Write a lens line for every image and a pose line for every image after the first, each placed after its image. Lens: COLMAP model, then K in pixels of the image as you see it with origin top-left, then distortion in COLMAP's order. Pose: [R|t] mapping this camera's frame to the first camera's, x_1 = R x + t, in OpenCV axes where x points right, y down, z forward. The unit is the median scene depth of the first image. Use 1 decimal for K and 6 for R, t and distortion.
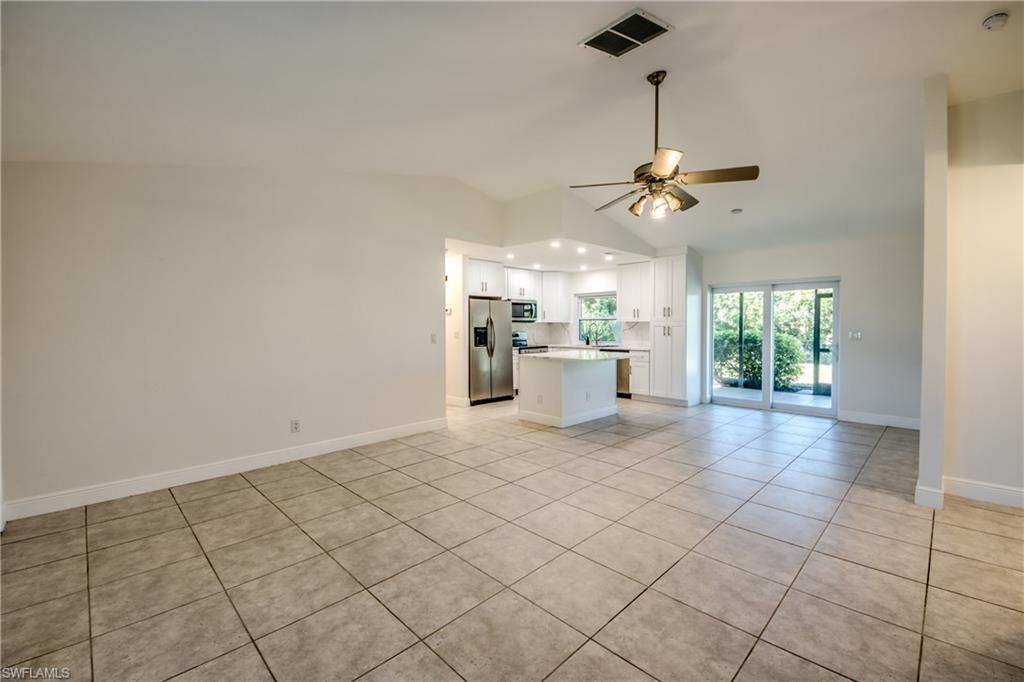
lens RADIAL K [[428.7, 0, 507.8], [0, 428.7, 337.9], [0, 0, 1]] dist [0.034710, -0.028096]
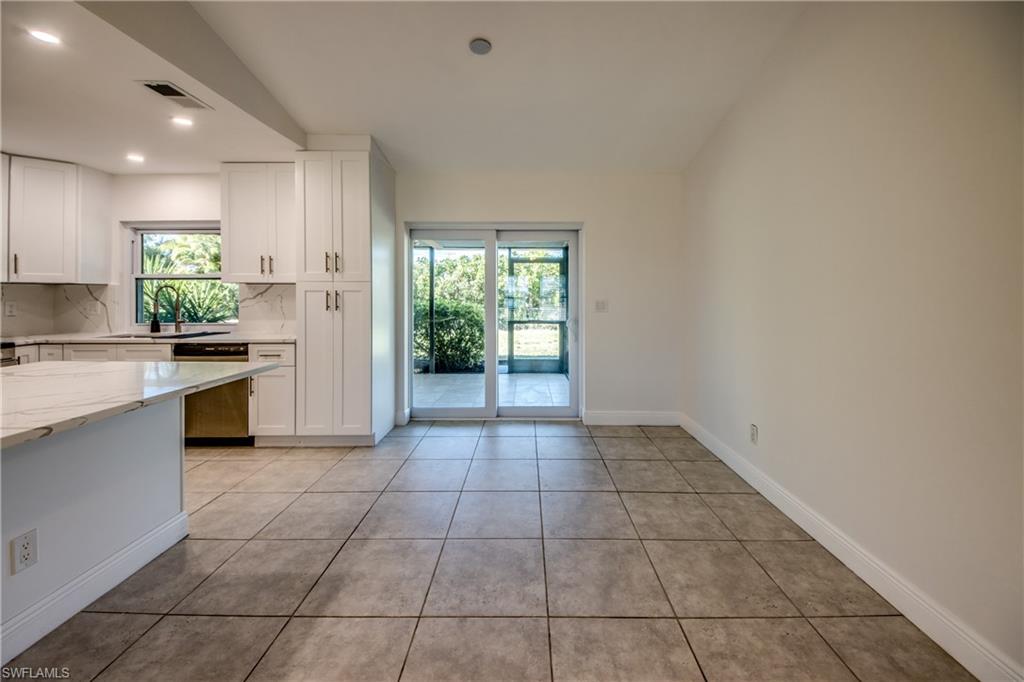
lens RADIAL K [[401.3, 0, 529.5], [0, 401.3, 296.7], [0, 0, 1]] dist [0.031204, -0.021205]
pose [[0.693583, 0.001114, 0.720376, 0.191170], [0.018931, 0.999625, -0.019773, -0.007356], [-0.720128, 0.027351, 0.693302, 0.513057]]
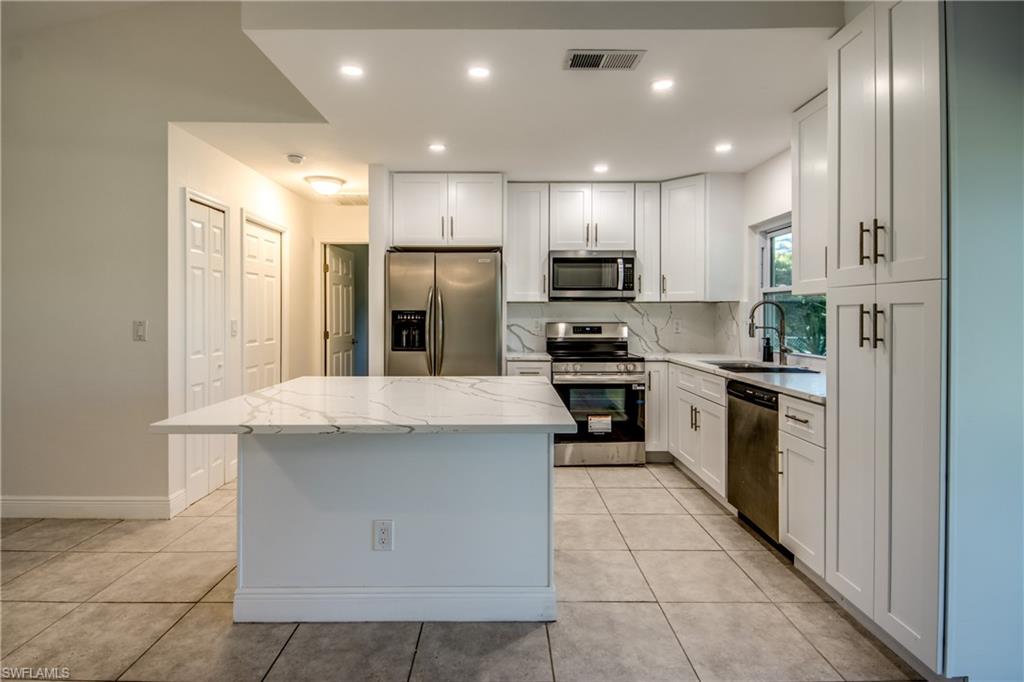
lens RADIAL K [[520.9, 0, 502.3], [0, 520.9, 314.6], [0, 0, 1]] dist [0.009424, -0.000254]
pose [[0.716008, 0.005066, -0.698073, 0.422709], [-0.023900, 0.999565, -0.017261, -0.012839], [0.697683, 0.029043, 0.715818, 0.667455]]
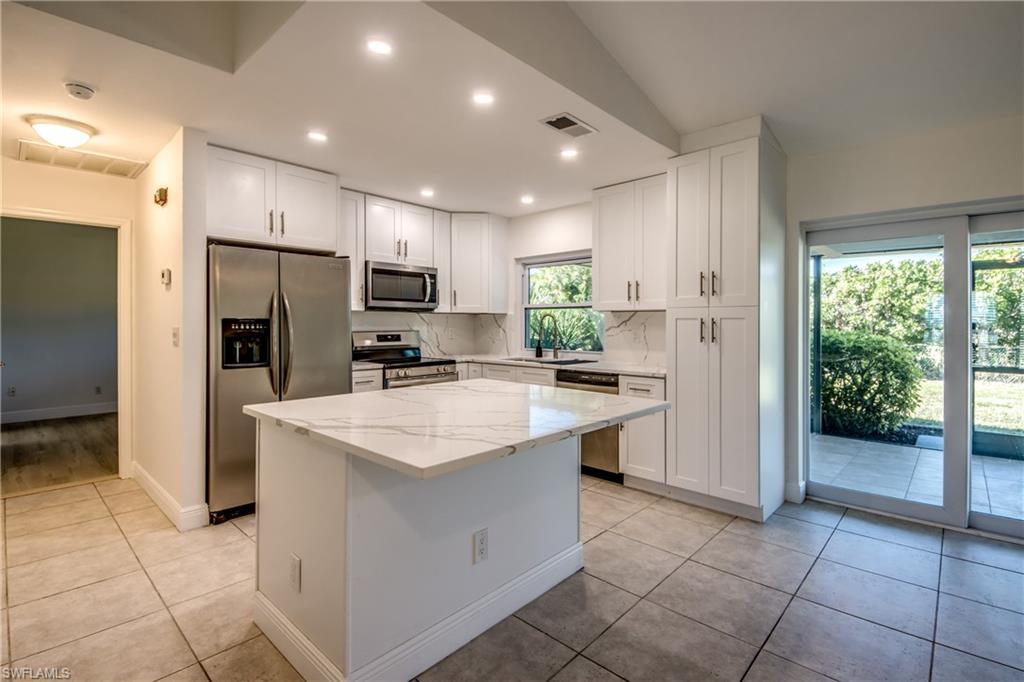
lens RADIAL K [[475.0, 0, 513.1], [0, 475.0, 323.9], [0, 0, 1]] dist [0.037129, -0.029625]
pose [[0.998845, 0.005611, 0.047715, 0.162998], [-0.004273, 0.999596, -0.028100, -0.008947], [-0.047853, 0.027863, 0.998466, 0.557599]]
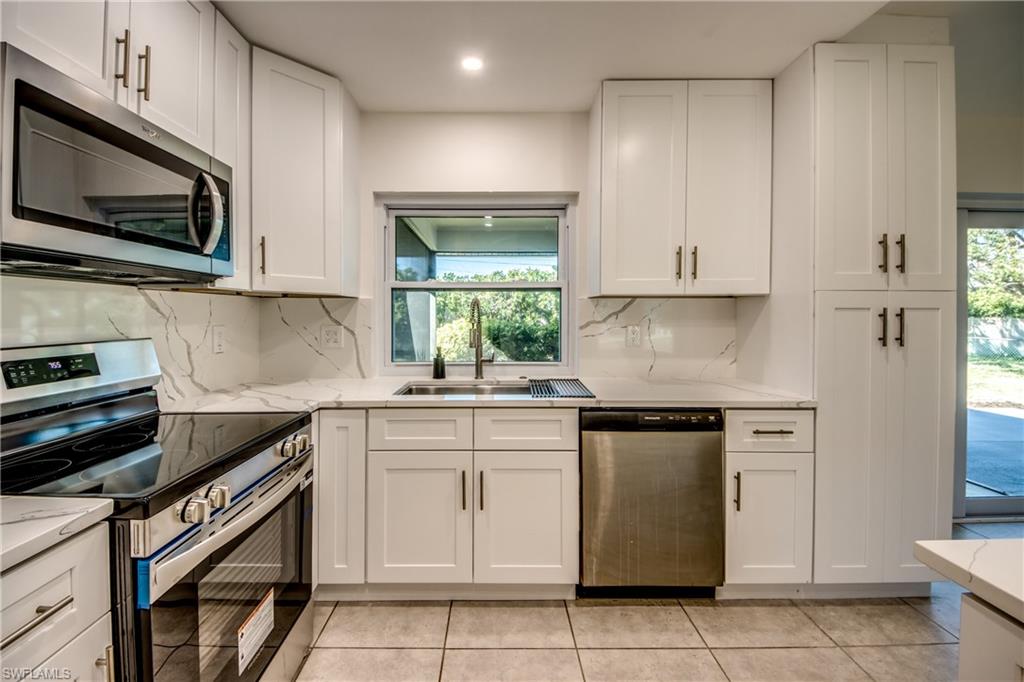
lens RADIAL K [[421.1, 0, 494.2], [0, 421.1, 317.7], [0, 0, 1]] dist [0.033833, -0.021934]
pose [[0.696601, 0.000895, 0.717458, 0.019503], [0.017735, 0.999672, -0.018467, -0.021651], [-0.717240, 0.025588, 0.696357, 0.992798]]
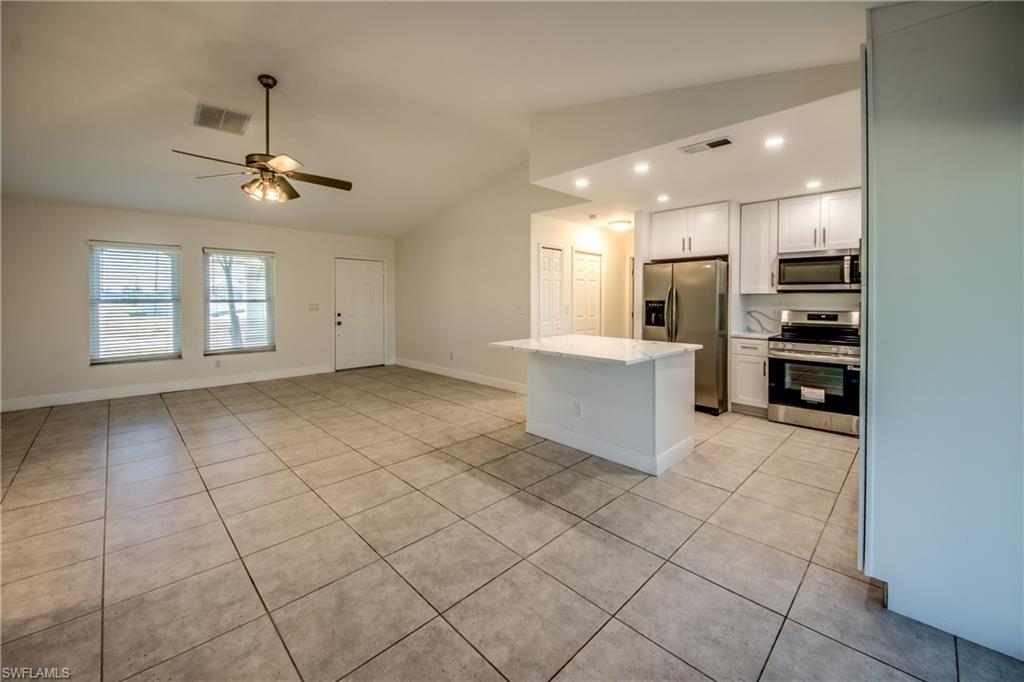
lens RADIAL K [[398.7, 0, 512.3], [0, 398.7, 301.0], [0, 0, 1]] dist [0.031360, -0.024318]
pose [[0.001805, 0.008624, -0.999961, 0.651110], [-0.033007, 0.999418, 0.008560, -0.021962], [0.999453, 0.032991, 0.002088, 0.755212]]
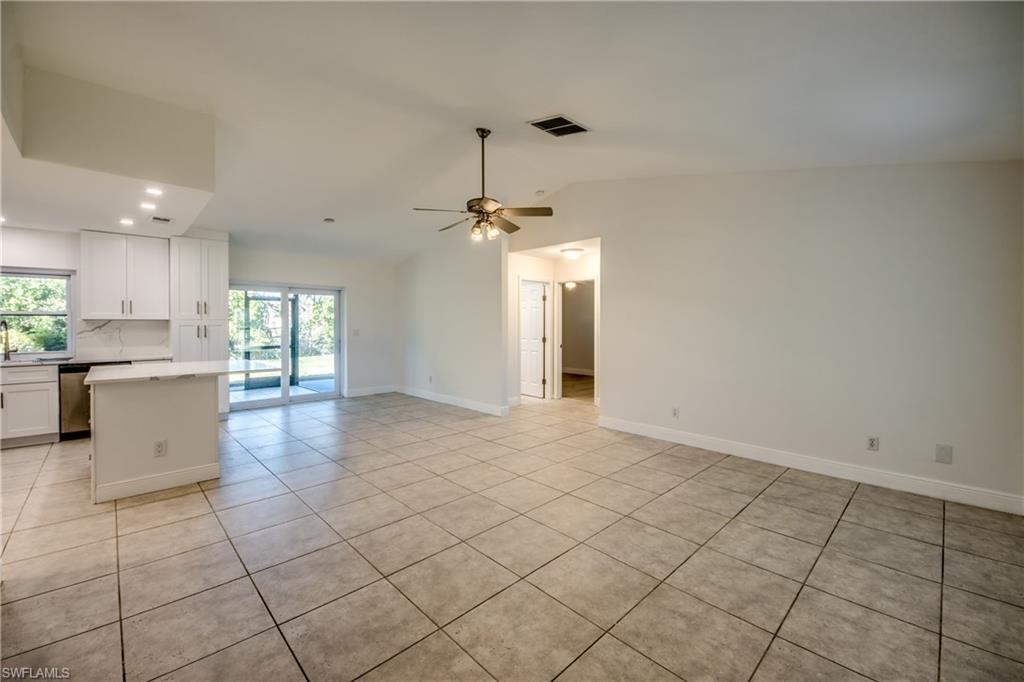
lens RADIAL K [[416.7, 0, 511.9], [0, 416.7, 328.0], [0, 0, 1]] dist [0.033053, -0.024428]
pose [[0.012096, -0.006654, 0.999905, -0.409852], [0.031033, 0.999499, 0.006276, -0.009796], [-0.999445, 0.030954, 0.012296, 0.412138]]
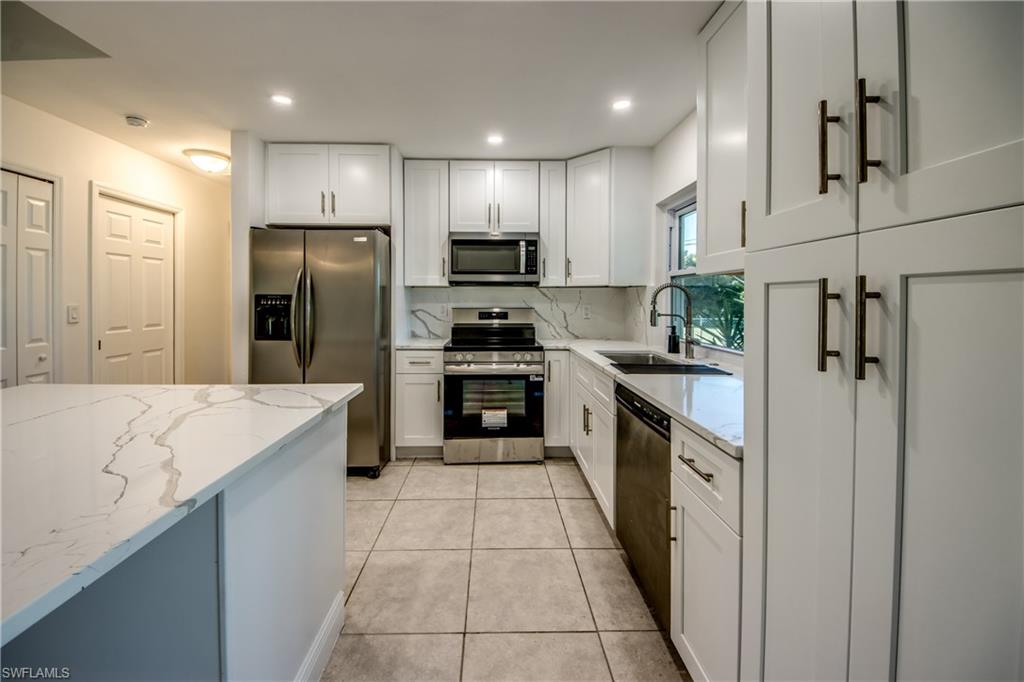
lens RADIAL K [[395.1, 0, 495.8], [0, 395.1, 303.3], [0, 0, 1]] dist [0.028815, -0.021967]
pose [[0.723181, 0.012637, -0.690543, 0.373952], [-0.024646, 0.999668, -0.007516, -0.019087], [0.690219, 0.022455, 0.723252, 0.876964]]
